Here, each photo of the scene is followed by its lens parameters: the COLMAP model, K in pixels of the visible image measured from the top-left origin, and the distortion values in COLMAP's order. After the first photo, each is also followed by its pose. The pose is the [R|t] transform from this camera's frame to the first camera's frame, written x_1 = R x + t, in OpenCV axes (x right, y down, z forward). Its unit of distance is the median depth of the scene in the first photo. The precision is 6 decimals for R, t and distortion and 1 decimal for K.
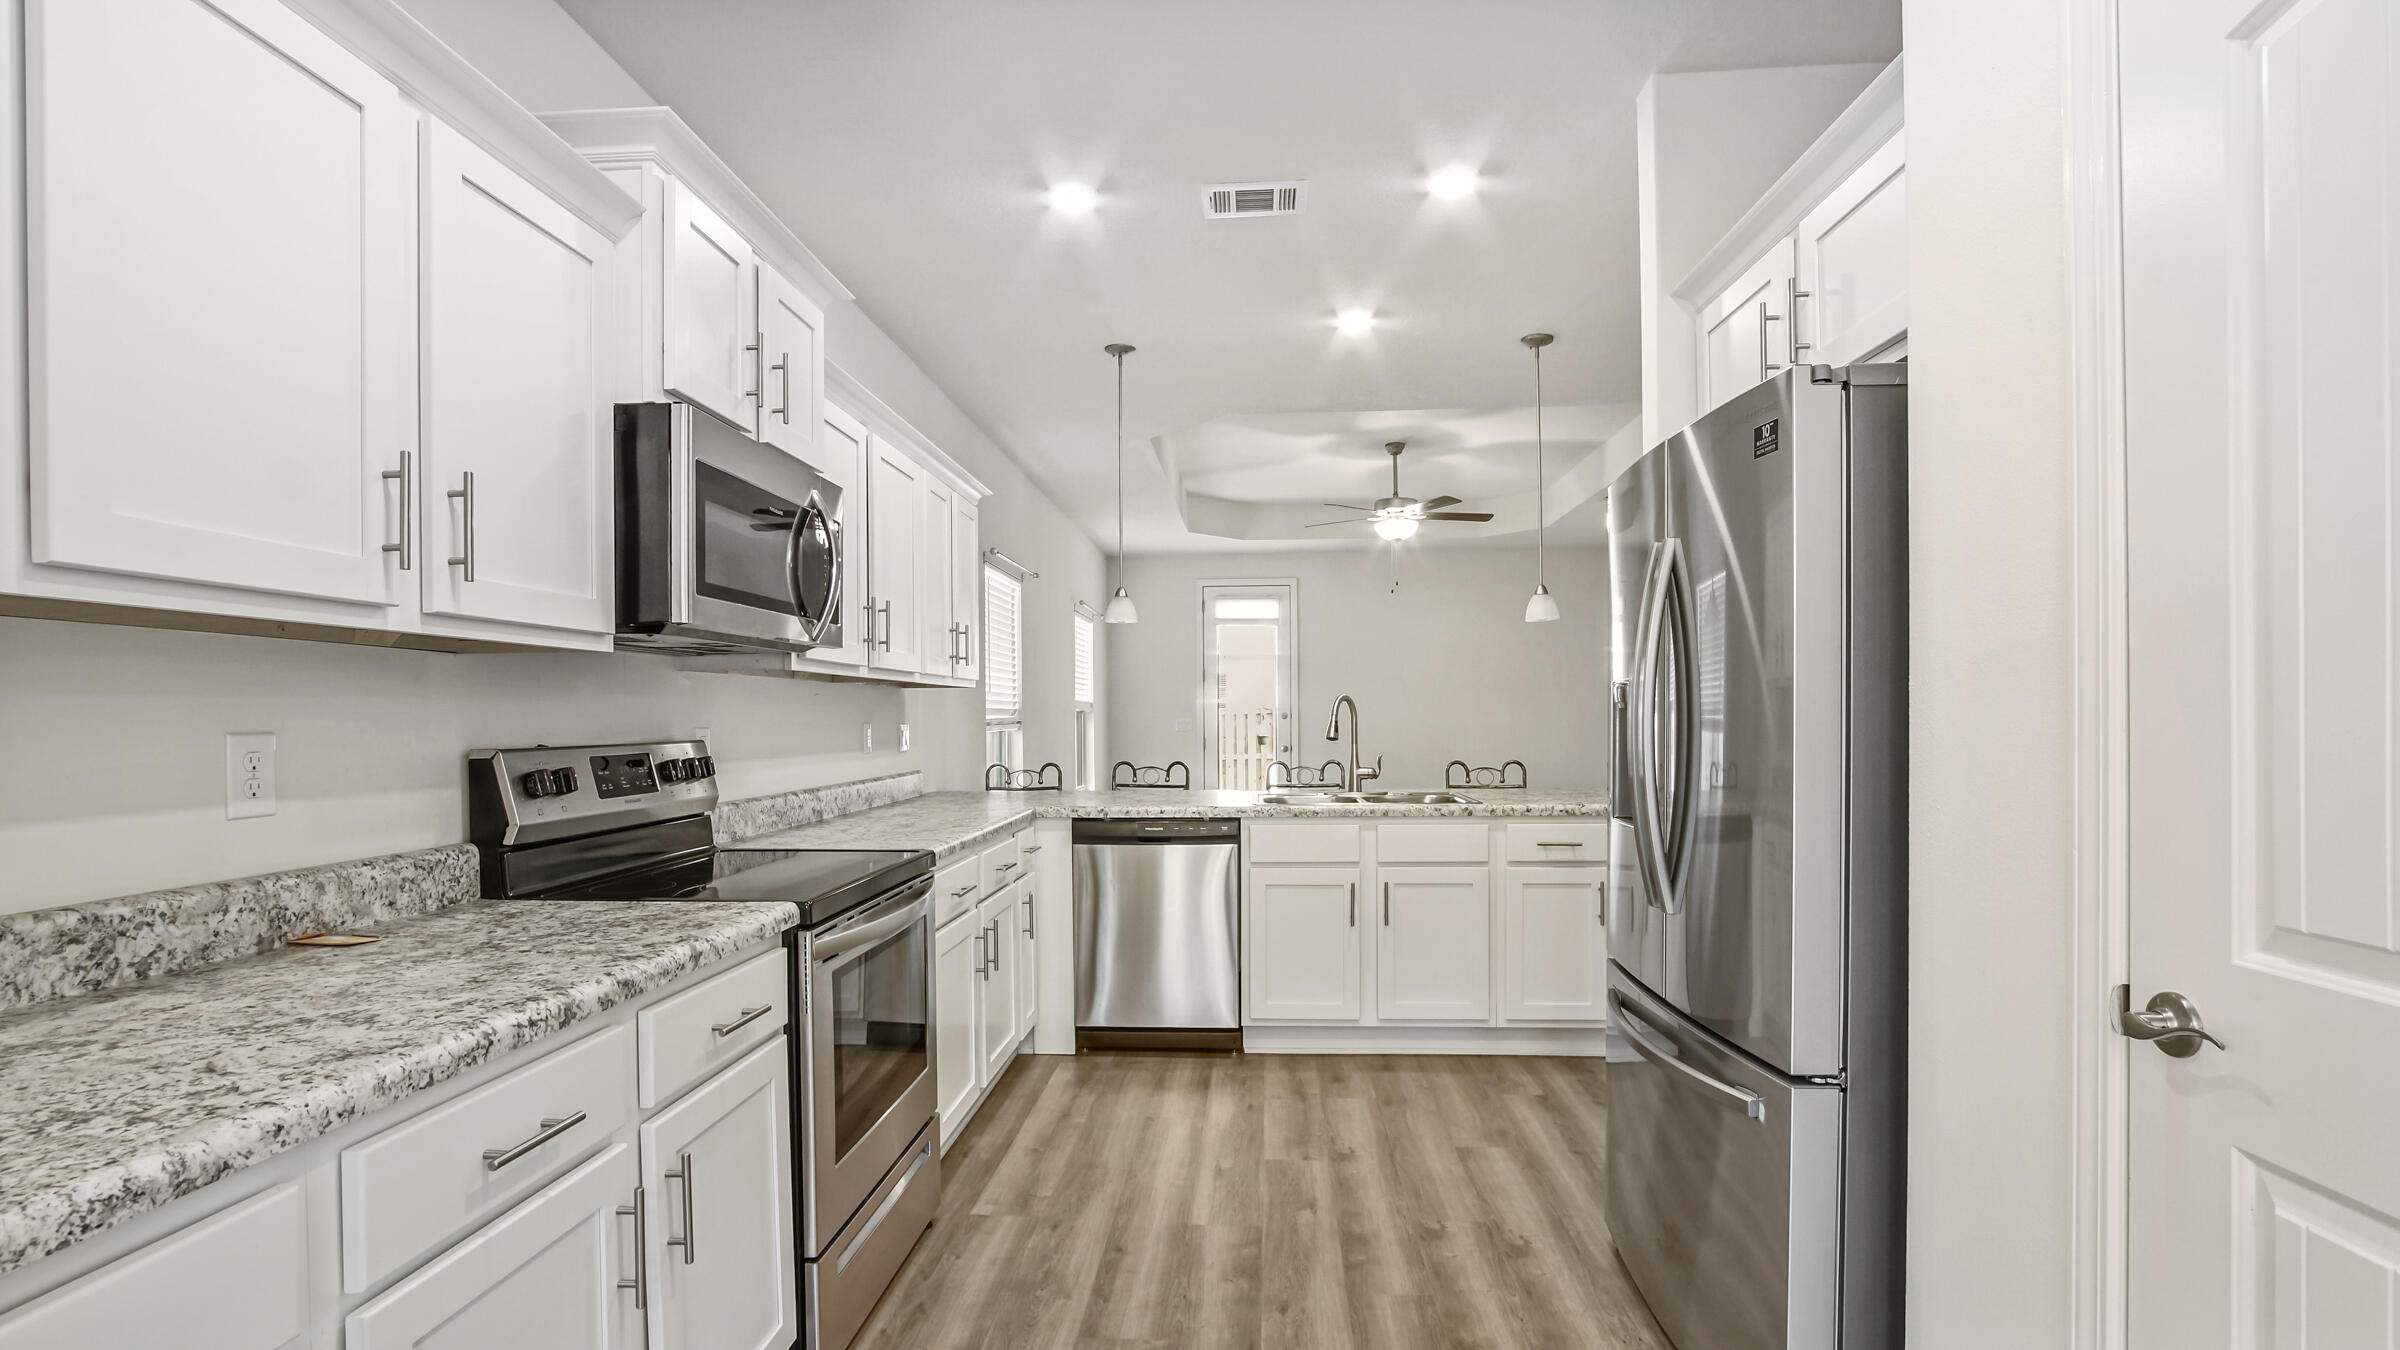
lens RADIAL K [[1125.3, 0, 1170.1], [0, 1125.3, 745.8], [0, 0, 1]] dist [-0.076437, -0.000089]
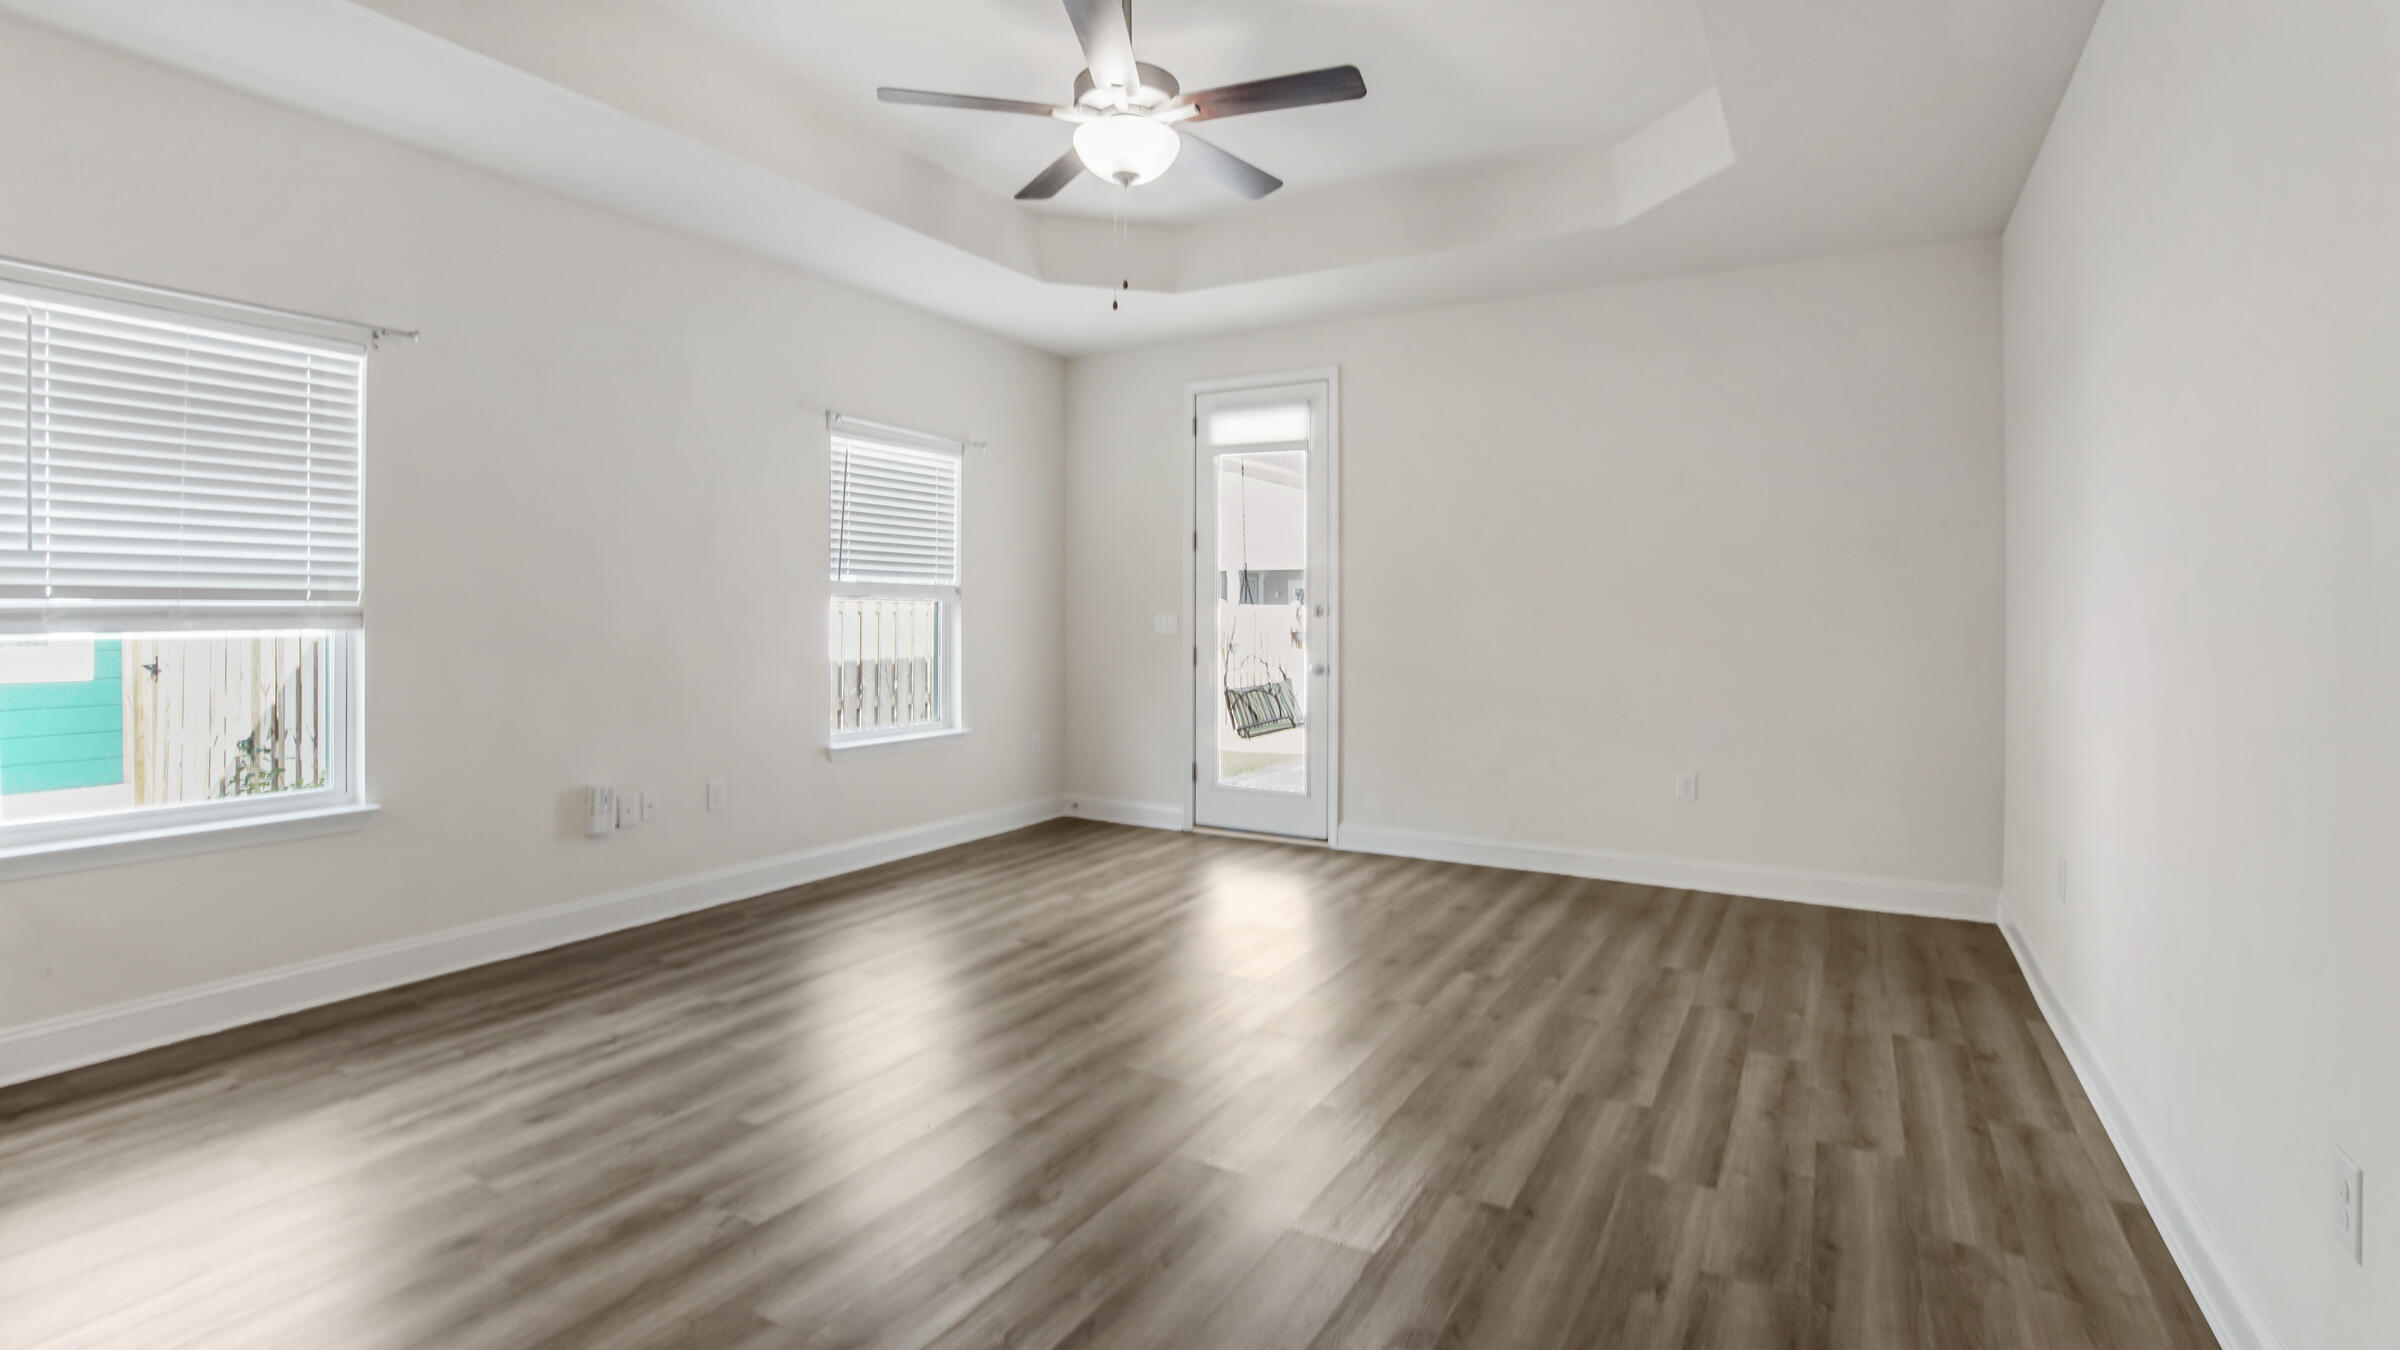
lens RADIAL K [[1110.6, 0, 1200.3], [0, 1110.6, 612.7], [0, 0, 1]] dist [-0.032520, -0.000017]
pose [[0.898200, 0.013017, -0.439395, 0.691960], [-0.023193, 0.999573, -0.017799, -0.033540], [0.438975, 0.026178, 0.898118, 1.108126]]
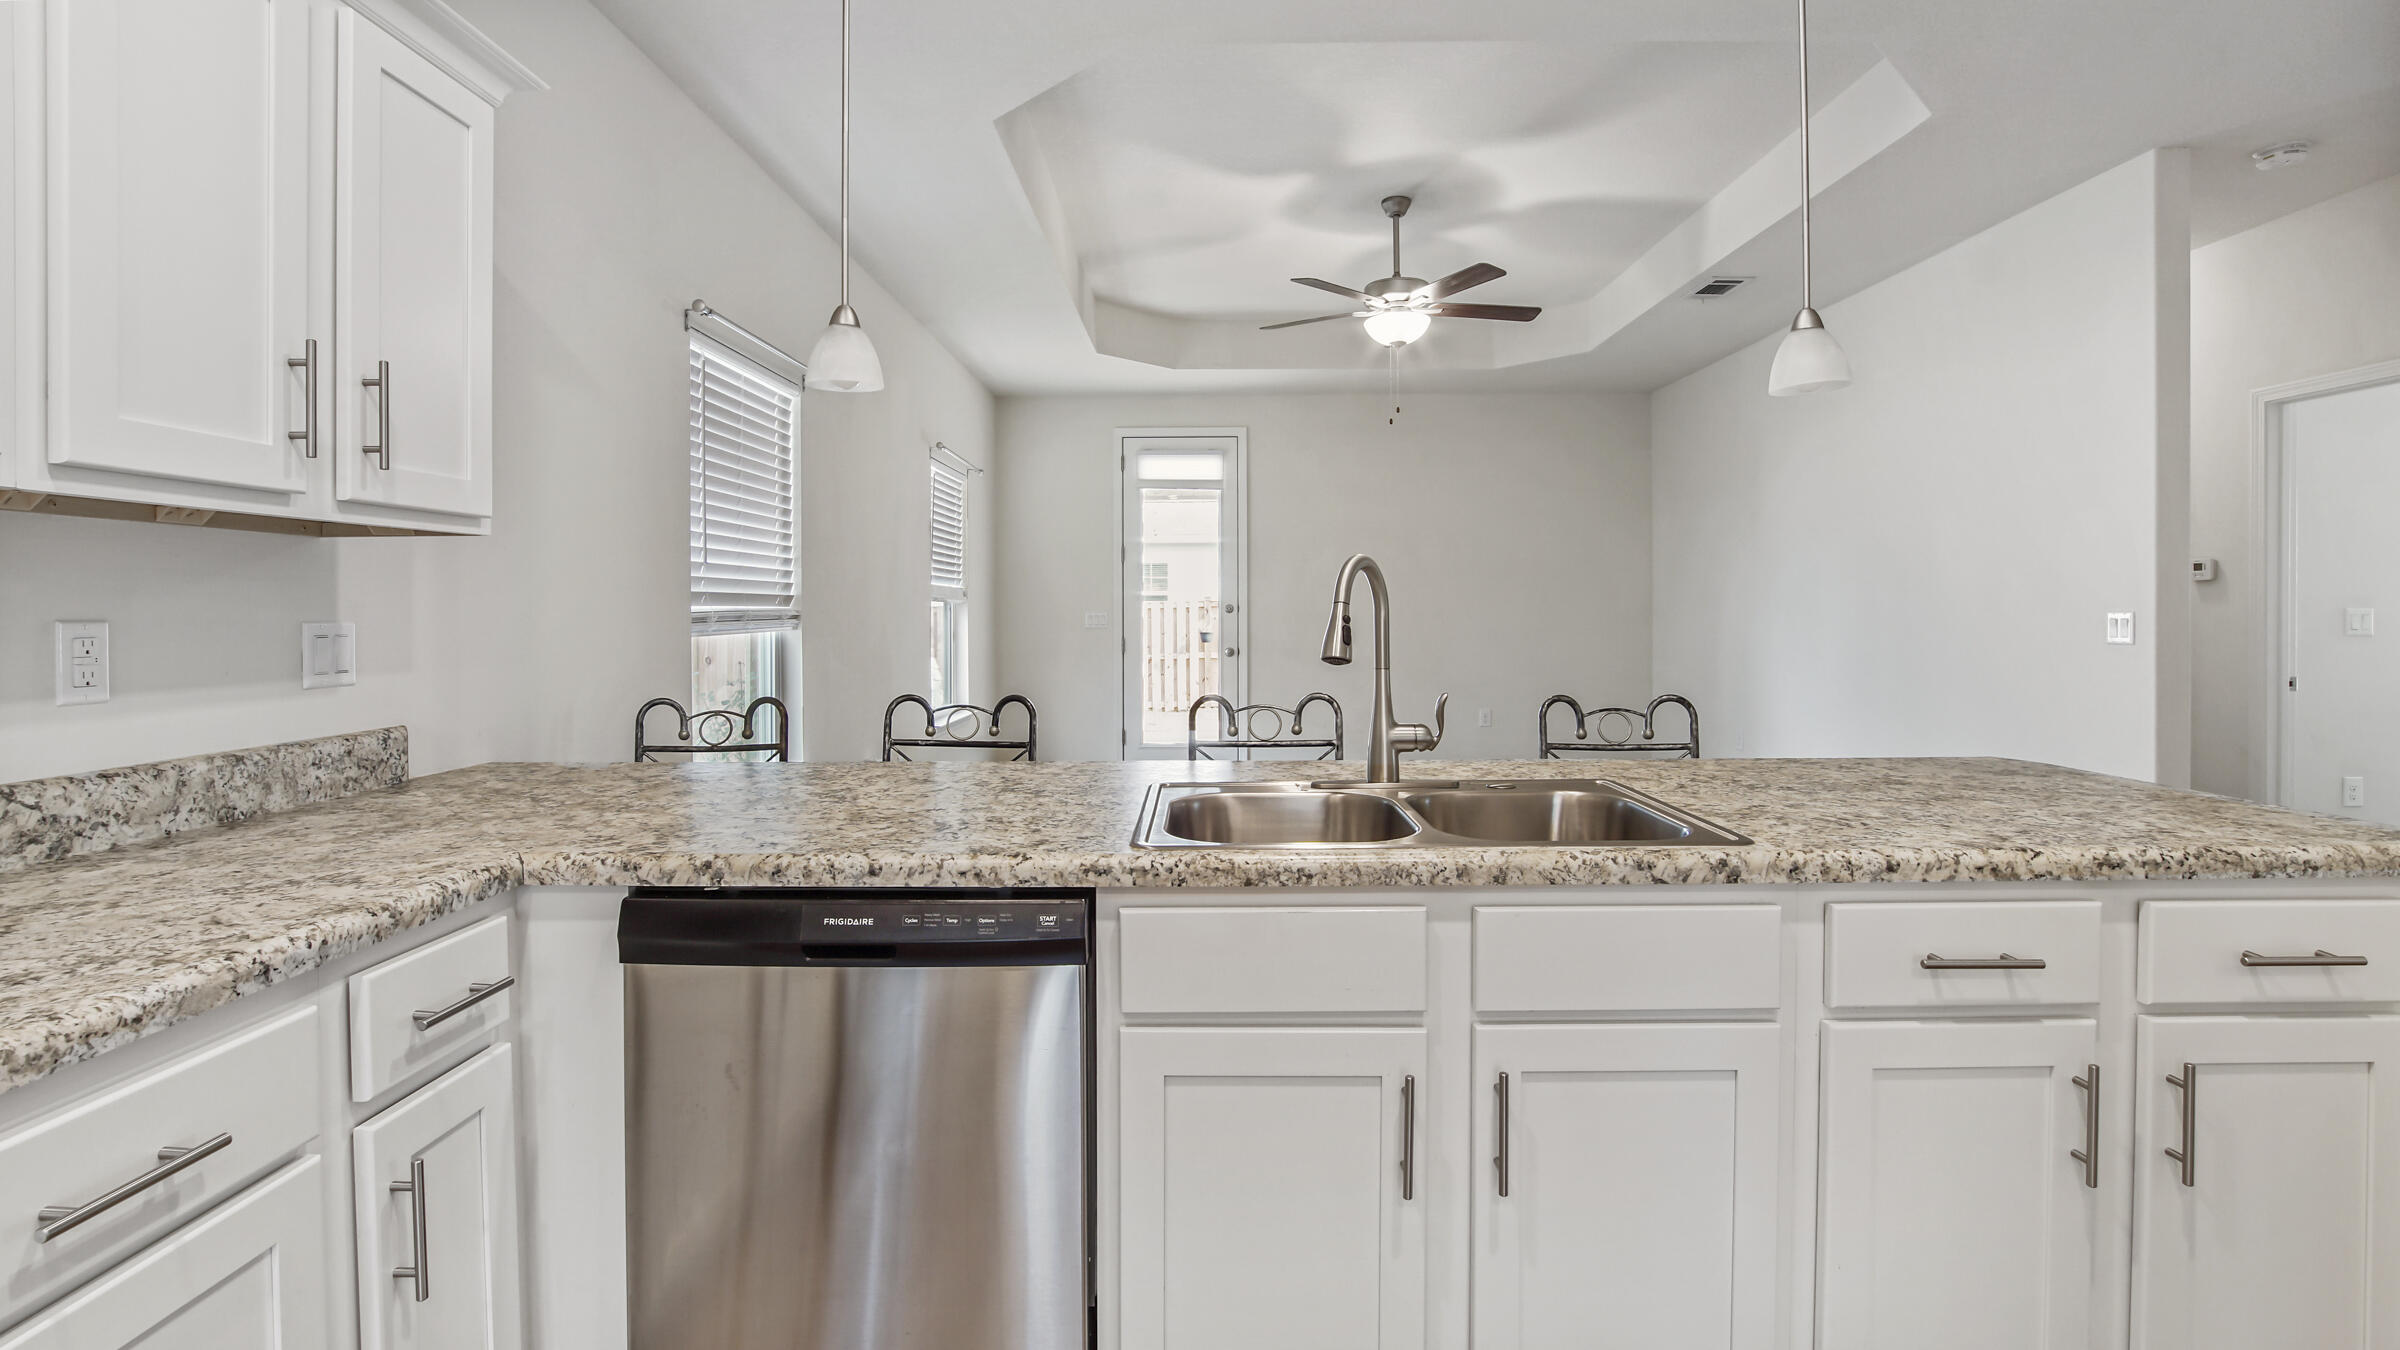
lens RADIAL K [[1121.1, 0, 1192.0], [0, 1121.1, 599.4], [0, 0, 1]] dist [-0.001056, -0.000281]
pose [[0.997843, 0.004944, 0.065465, 0.063448], [-0.002576, 0.999341, -0.036198, -0.013253], [-0.065601, 0.035951, 0.997198, 0.582656]]
